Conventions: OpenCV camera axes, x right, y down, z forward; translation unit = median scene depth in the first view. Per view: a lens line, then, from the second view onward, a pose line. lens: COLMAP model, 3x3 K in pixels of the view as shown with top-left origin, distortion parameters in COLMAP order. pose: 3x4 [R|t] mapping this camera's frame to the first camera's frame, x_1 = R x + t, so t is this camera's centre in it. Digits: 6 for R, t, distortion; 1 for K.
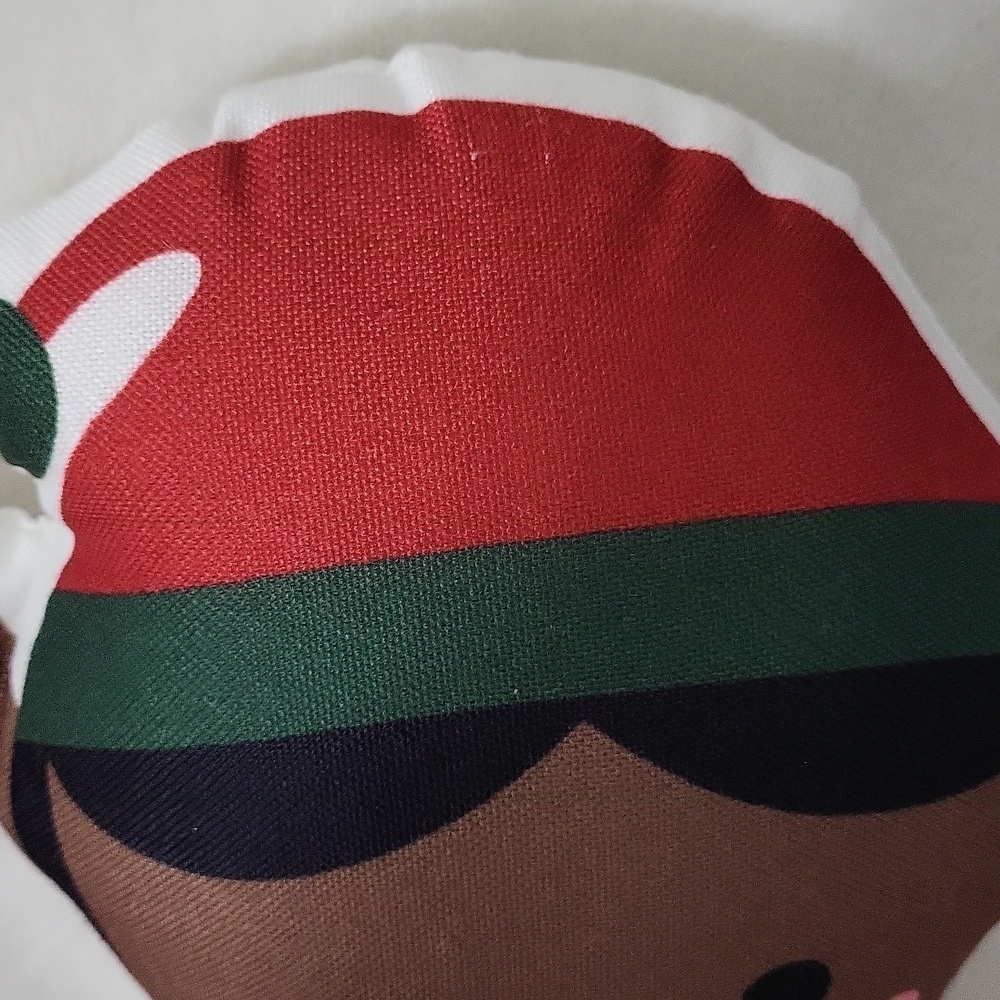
lens RADIAL K [[1651.2, 0, 500.0], [0, 1651.2, 500.0], [0, 0, 1]] dist [0.027969, -0.035888]
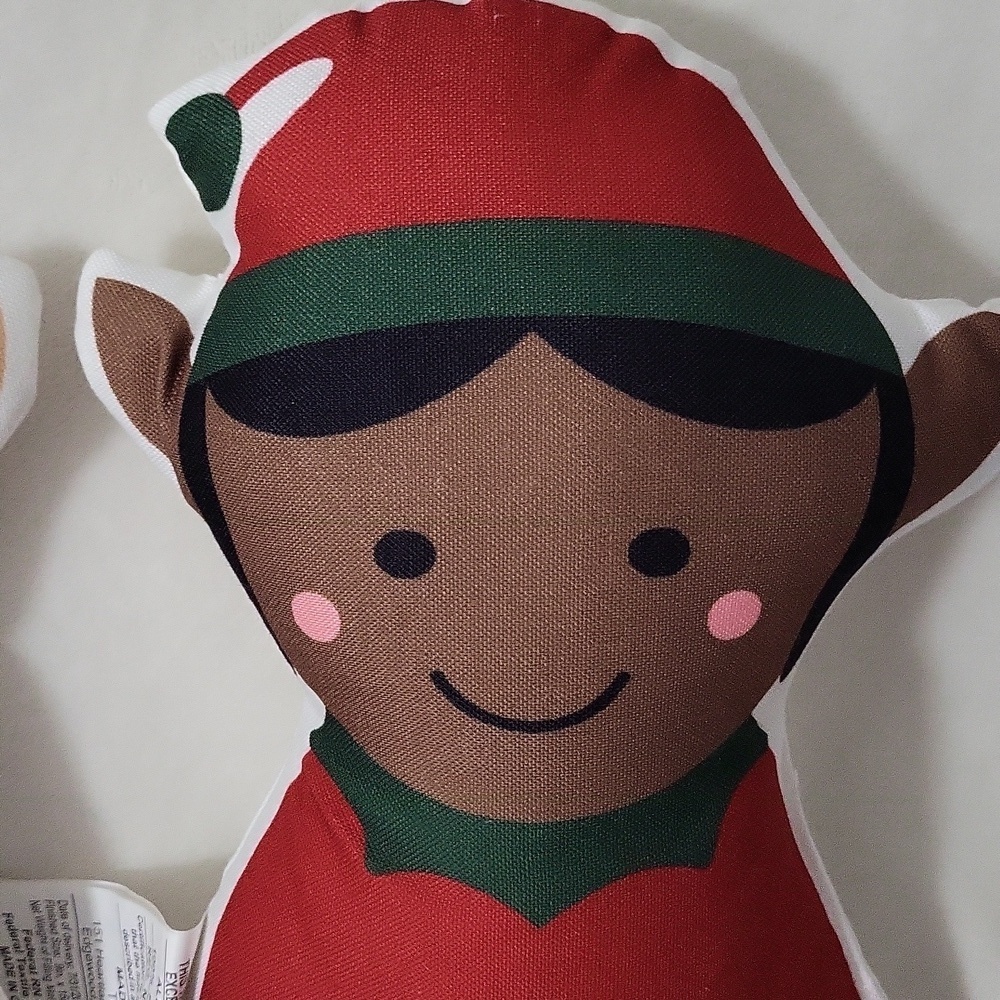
lens RADIAL K [[1651.2, 0, 500.0], [0, 1651.2, 500.0], [0, 0, 1]] dist [0.027969, -0.035888]
pose [[0.994058, 0.066371, -0.086276, 0.170785], [-0.083924, 0.972075, -0.219153, 0.657873], [0.069321, 0.225091, 0.971869, -0.562203]]
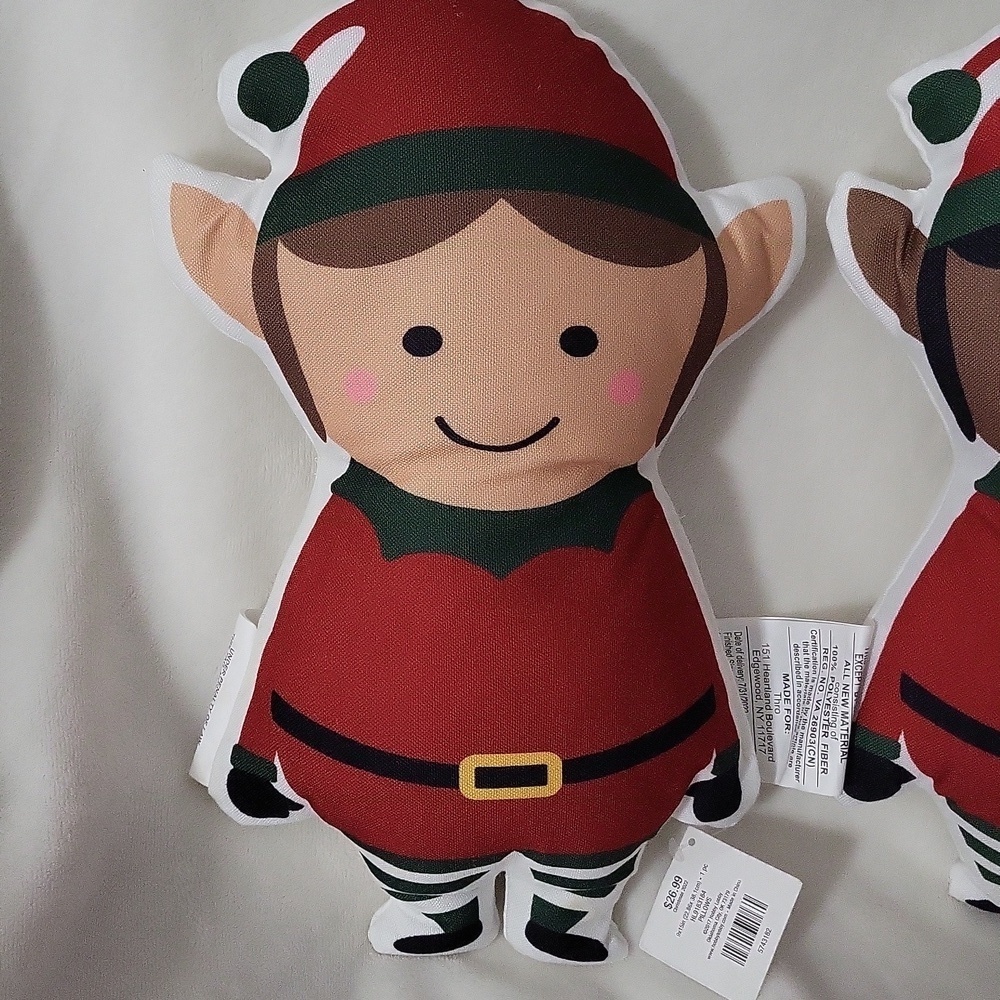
lens RADIAL K [[1651.2, 0, 500.0], [0, 1651.2, 500.0], [0, 0, 1]] dist [0.027969, -0.035888]
pose [[0.997396, 0.066232, -0.028552, -0.964465], [-0.071796, 0.949449, -0.305601, 1.522569], [0.006868, 0.306855, 0.951732, -1.483781]]
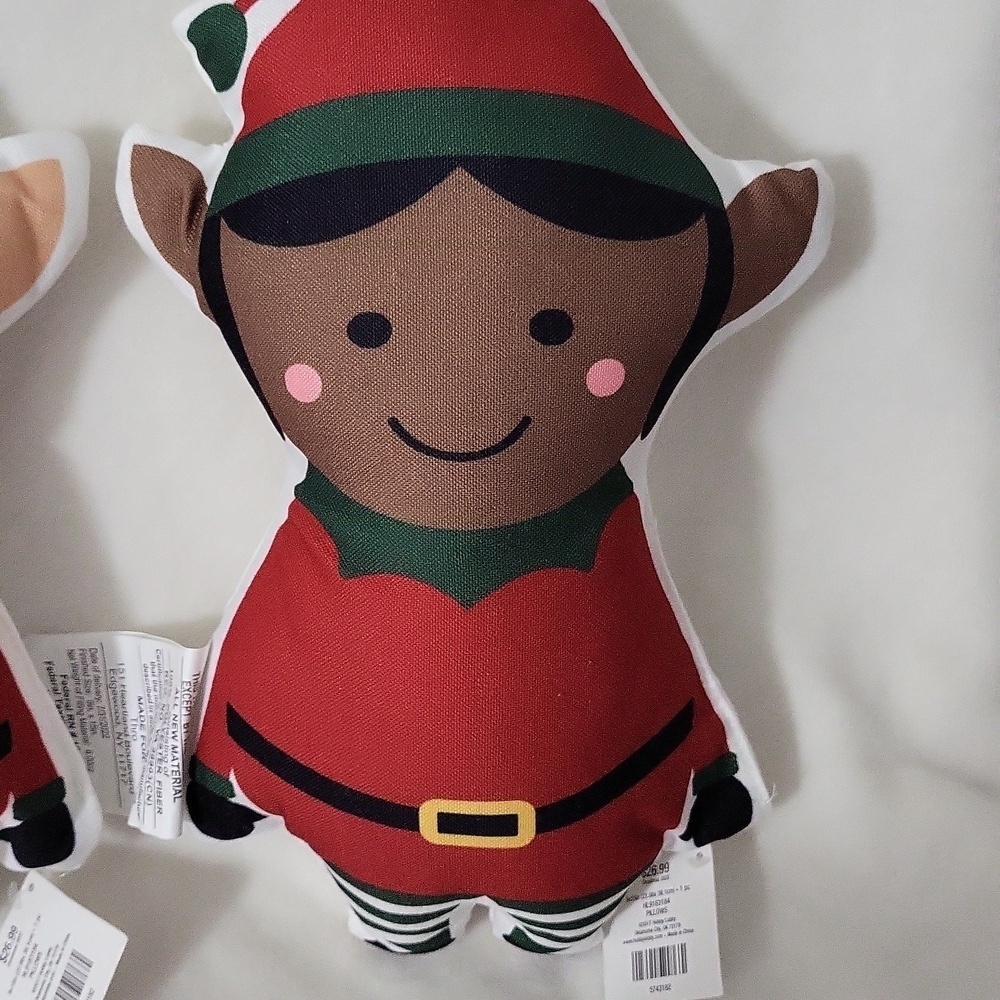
lens RADIAL K [[1651.2, 0, 500.0], [0, 1651.2, 500.0], [0, 0, 1]] dist [0.027969, -0.035888]
pose [[0.997950, 0.055728, -0.031461, 0.205248], [-0.061660, 0.968909, -0.239609, 1.136477], [0.017129, 0.241058, 0.970359, -1.137590]]
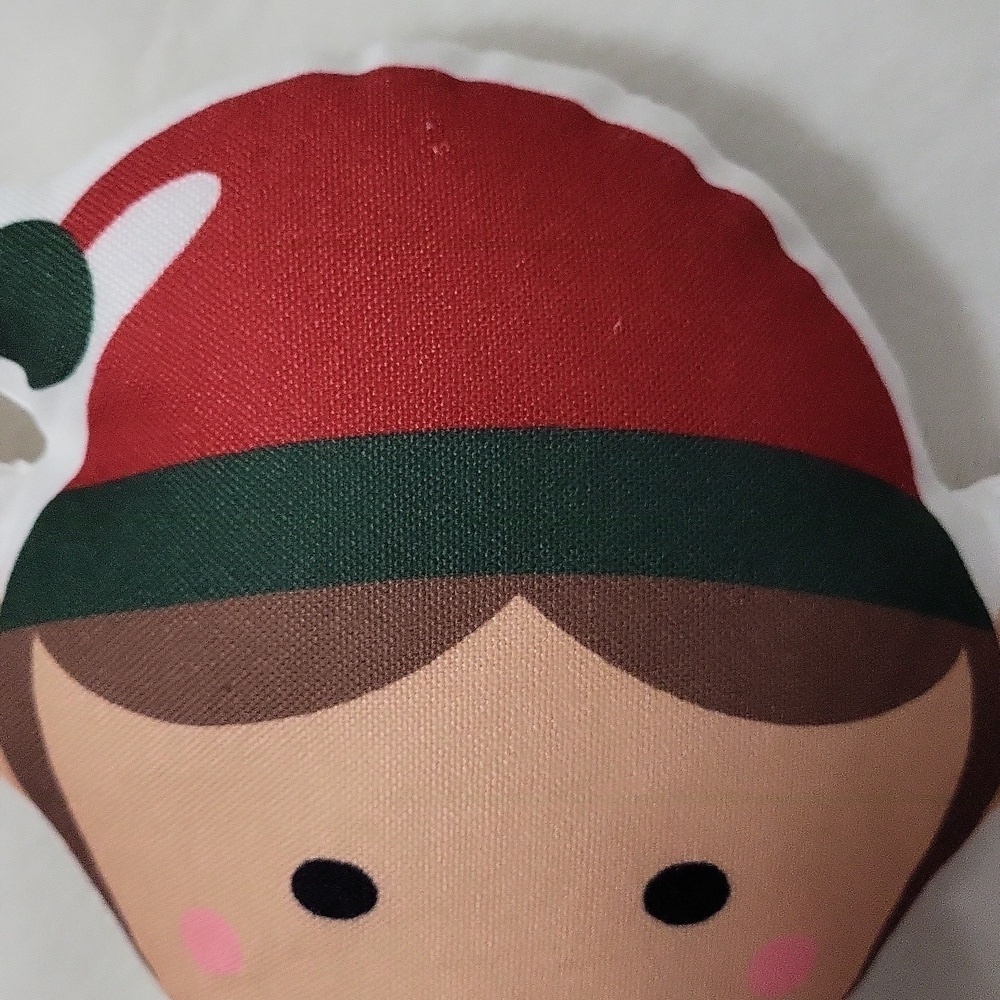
lens RADIAL K [[1651.2, 0, 500.0], [0, 1651.2, 500.0], [0, 0, 1]] dist [0.027969, -0.035888]
pose [[0.990197, 0.105308, -0.091761, -0.984934], [-0.123829, 0.965782, -0.227886, 0.447401], [0.064623, 0.237015, 0.969354, -0.224296]]
